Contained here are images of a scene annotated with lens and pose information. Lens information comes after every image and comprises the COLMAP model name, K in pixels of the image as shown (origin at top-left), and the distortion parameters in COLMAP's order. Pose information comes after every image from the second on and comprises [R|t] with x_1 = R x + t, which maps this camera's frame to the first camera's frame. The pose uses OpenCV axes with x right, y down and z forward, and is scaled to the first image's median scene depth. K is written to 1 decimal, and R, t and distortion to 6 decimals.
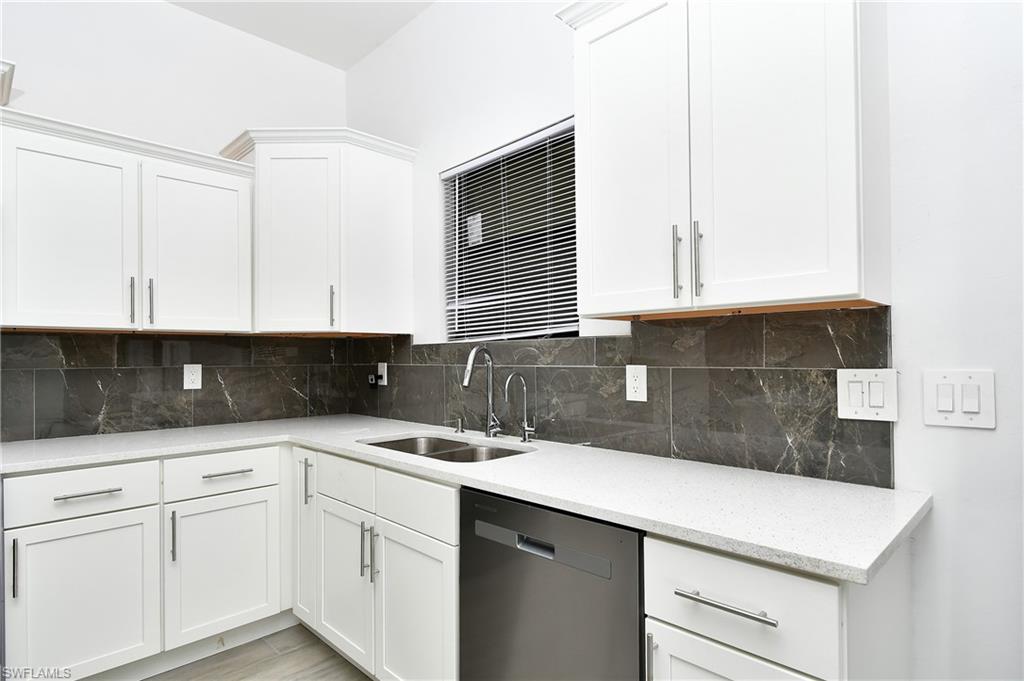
lens RADIAL K [[546.5, 0, 507.8], [0, 546.5, 350.4], [0, 0, 1]] dist [0.003178, 0.000628]
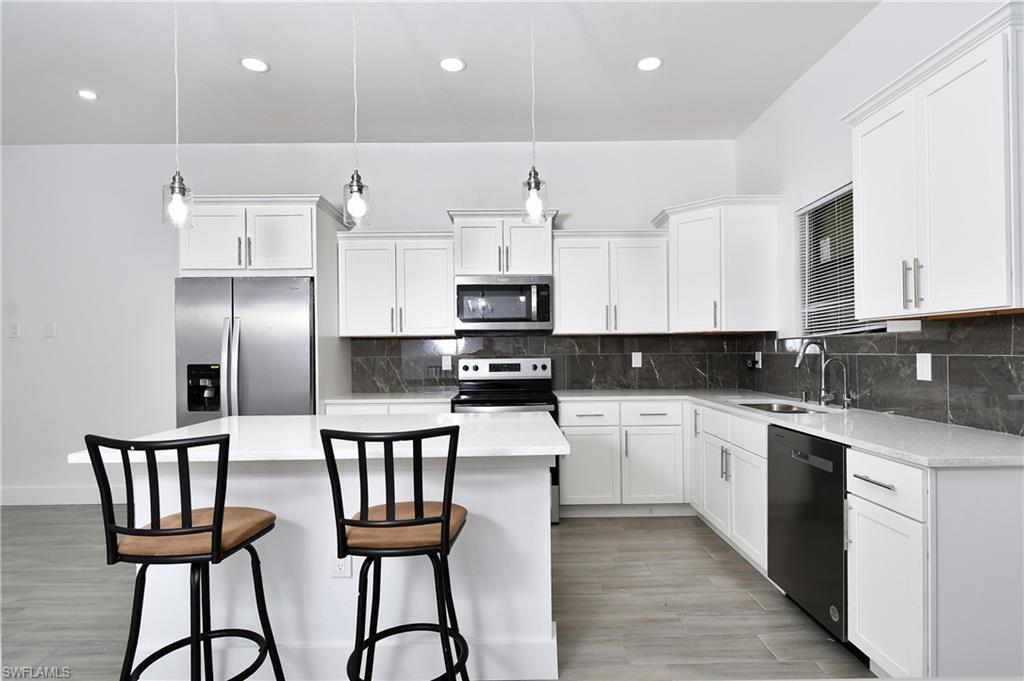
lens RADIAL K [[530.7, 0, 518.0], [0, 530.7, 353.8], [0, 0, 1]] dist [0.000155, -0.000250]
pose [[0.719489, 0.005666, -0.694481, 0.363615], [0.010468, 0.999765, 0.019001, -0.006123], [0.694425, -0.020941, 0.719260, -0.528495]]
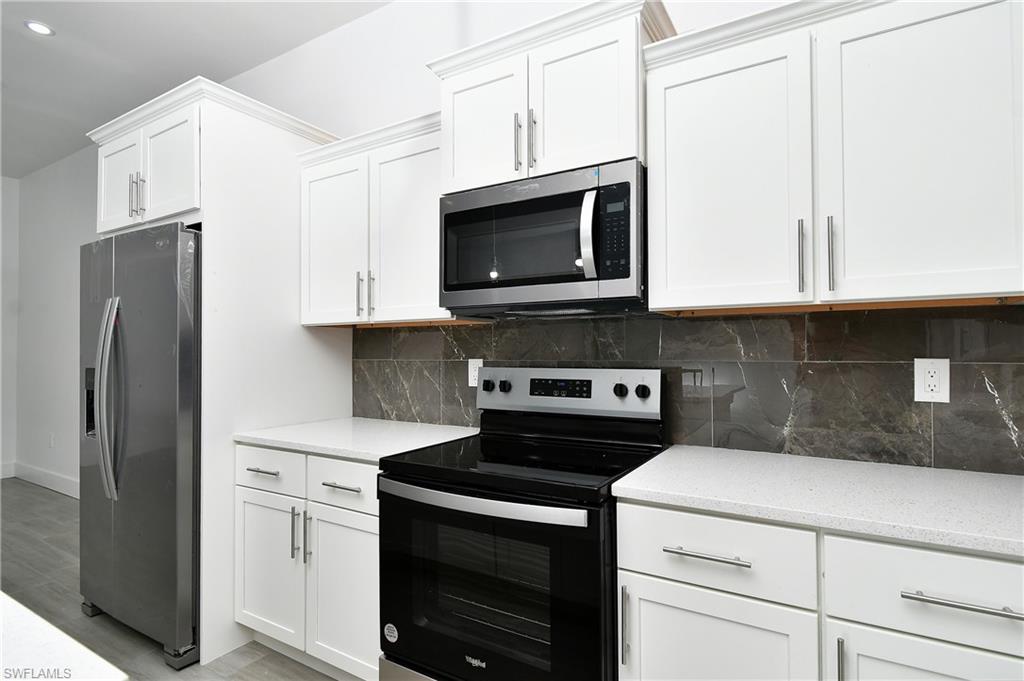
lens RADIAL K [[525.0, 0, 512.0], [0, 525.0, 340.5], [0, 0, 1]] dist [0.004500, -0.000099]
pose [[0.250833, -0.011224, -0.967965, -0.187144], [0.009252, 0.999915, -0.009197, 0.008634], [0.967986, -0.006648, 0.250915, 0.540378]]
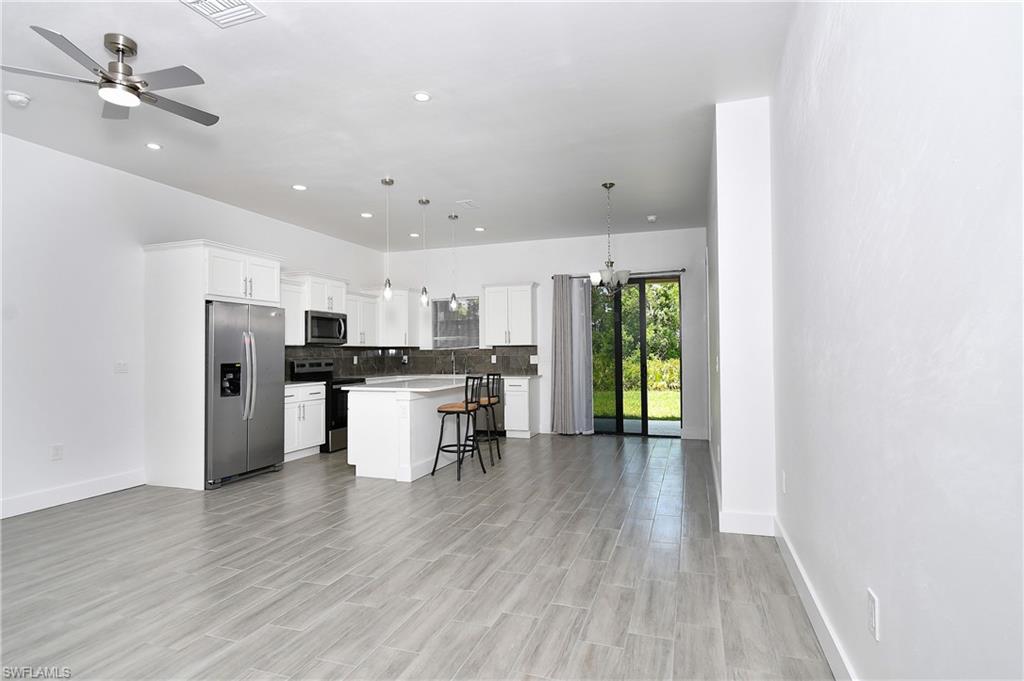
lens RADIAL K [[525.0, 0, 512.0], [0, 525.0, 340.5], [0, 0, 1]] dist [0.004500, -0.000099]
pose [[0.898404, 0.010655, 0.439041, -1.366095], [-0.003331, 0.999842, -0.017449, -0.017696], [-0.439157, 0.014214, 0.898298, -2.651012]]
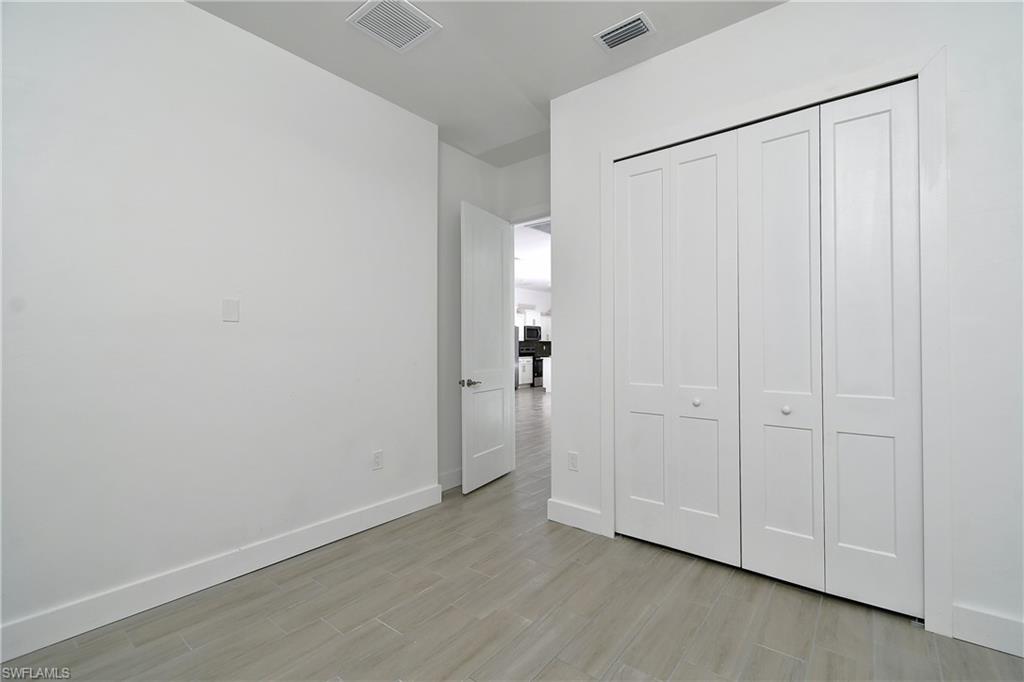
lens RADIAL K [[455.2, 0, 512.0], [0, 455.2, 341.0], [0, 0, 1]] dist [0.000966, -0.005765]
pose [[0.994755, 0.004024, 0.102207, -1.905267], [-0.003920, 0.999992, -0.001220, -0.030822], [-0.102211, 0.000813, 0.994762, -5.530373]]
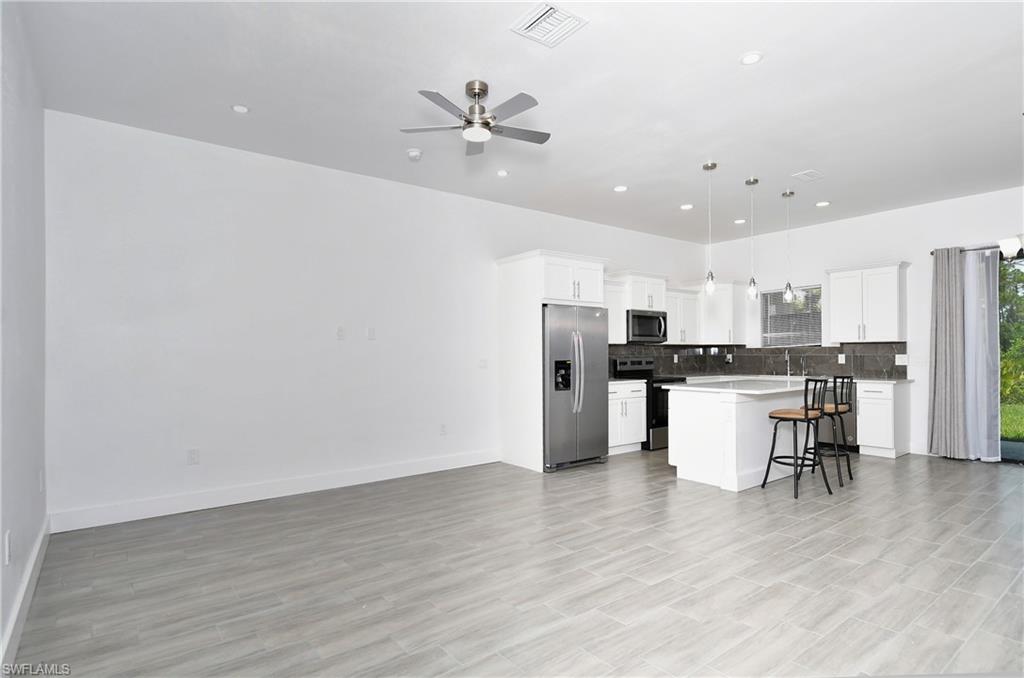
lens RADIAL K [[530.7, 0, 518.0], [0, 530.7, 352.3], [0, 0, 1]] dist [0.000155, -0.000250]
pose [[0.992466, 0.001889, -0.122507, -1.360501], [-0.000874, 0.999965, 0.008339, -0.013729], [0.122518, -0.008169, 0.992433, -2.593852]]
